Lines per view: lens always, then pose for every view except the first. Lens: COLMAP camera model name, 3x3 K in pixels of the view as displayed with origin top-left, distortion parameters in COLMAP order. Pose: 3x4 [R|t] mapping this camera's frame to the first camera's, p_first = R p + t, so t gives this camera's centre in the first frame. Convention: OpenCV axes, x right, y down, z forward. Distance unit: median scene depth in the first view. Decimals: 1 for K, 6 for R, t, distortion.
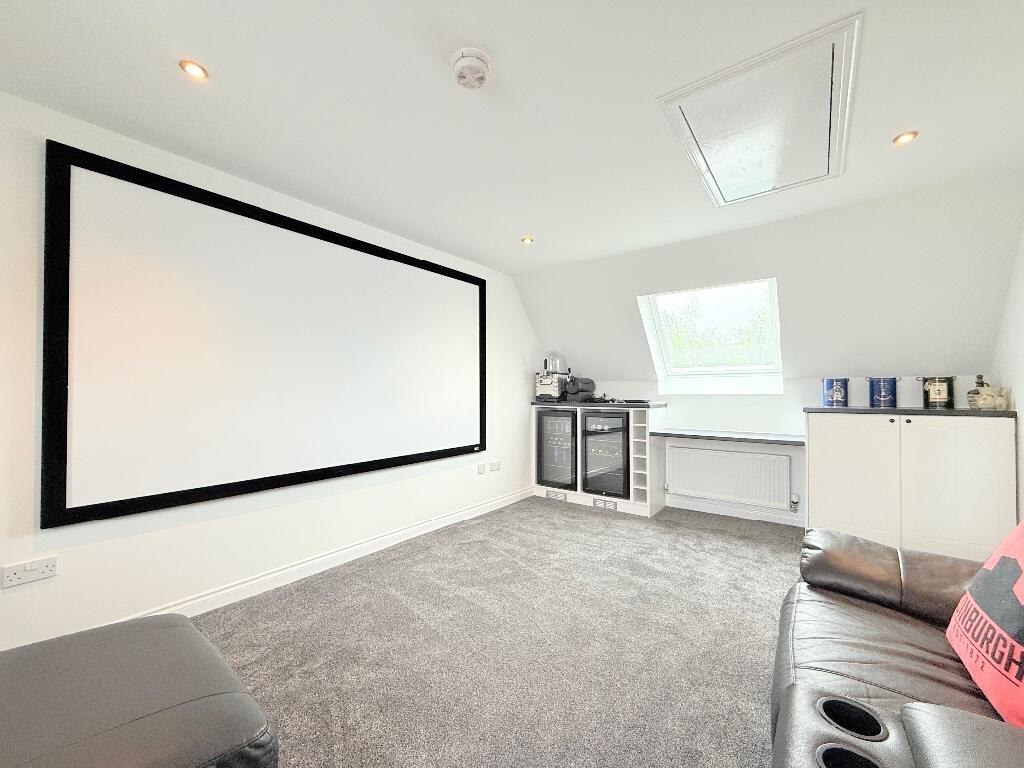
lens RADIAL K [[412.7, 0, 510.2], [0, 412.7, 385.8], [0, 0, 1]] dist [-0.002820, -0.000161]
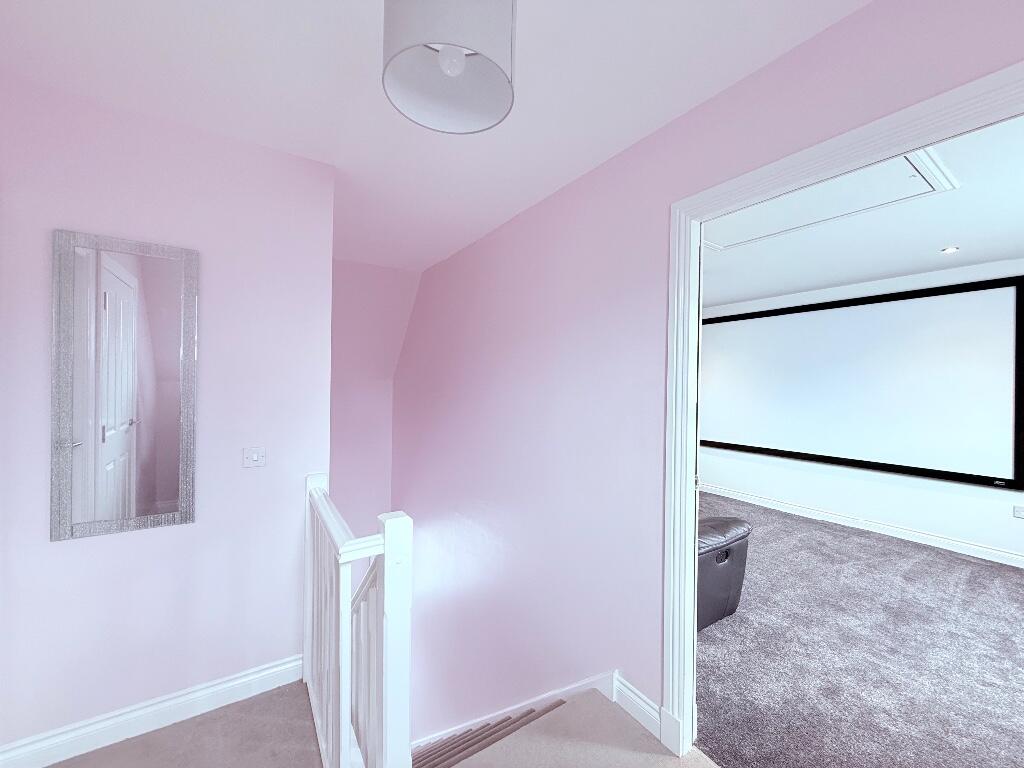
lens RADIAL K [[406.3, 0, 512.0], [0, 406.3, 384.0], [0, 0, 1]] dist [0.002543, 0.000368]
pose [[-0.329773, -0.003820, -0.944052, 1.088064], [-0.004232, 0.999988, -0.002568, -0.046623], [0.944051, 0.003148, -0.329785, 0.346250]]
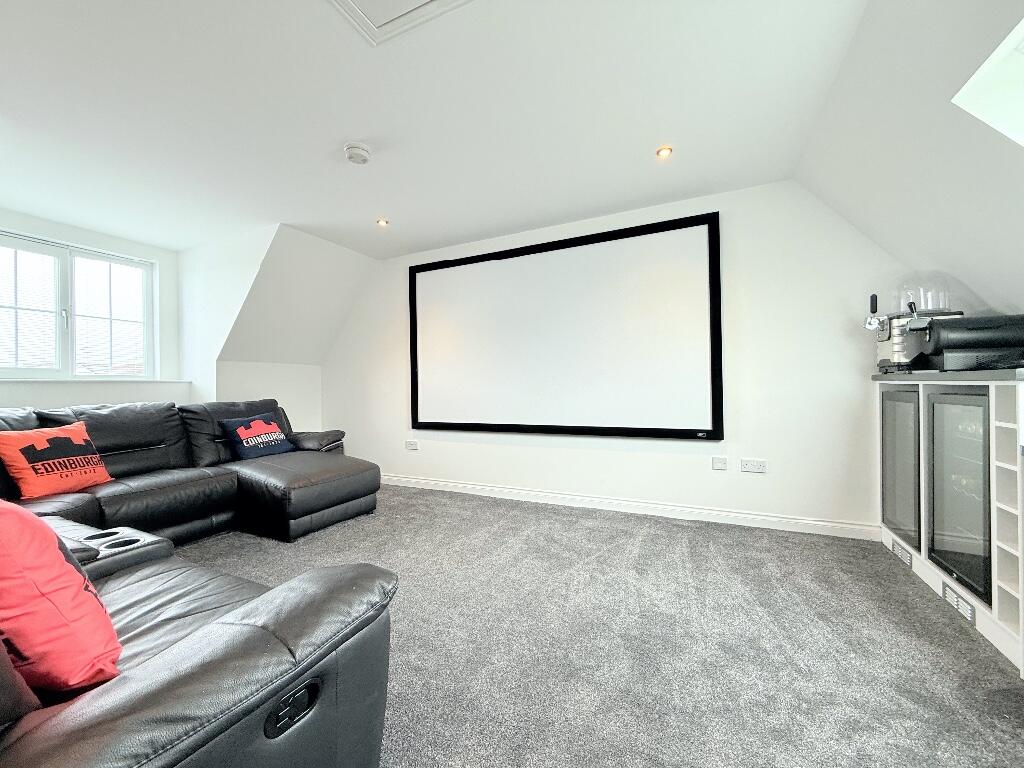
lens RADIAL K [[406.3, 0, 512.0], [0, 406.3, 384.0], [0, 0, 1]] dist [0.002543, 0.000368]
pose [[0.206592, -0.007569, -0.978398, 0.626413], [0.025725, 0.999666, -0.002302, 0.050839], [0.978089, -0.024694, 0.206718, 0.514537]]
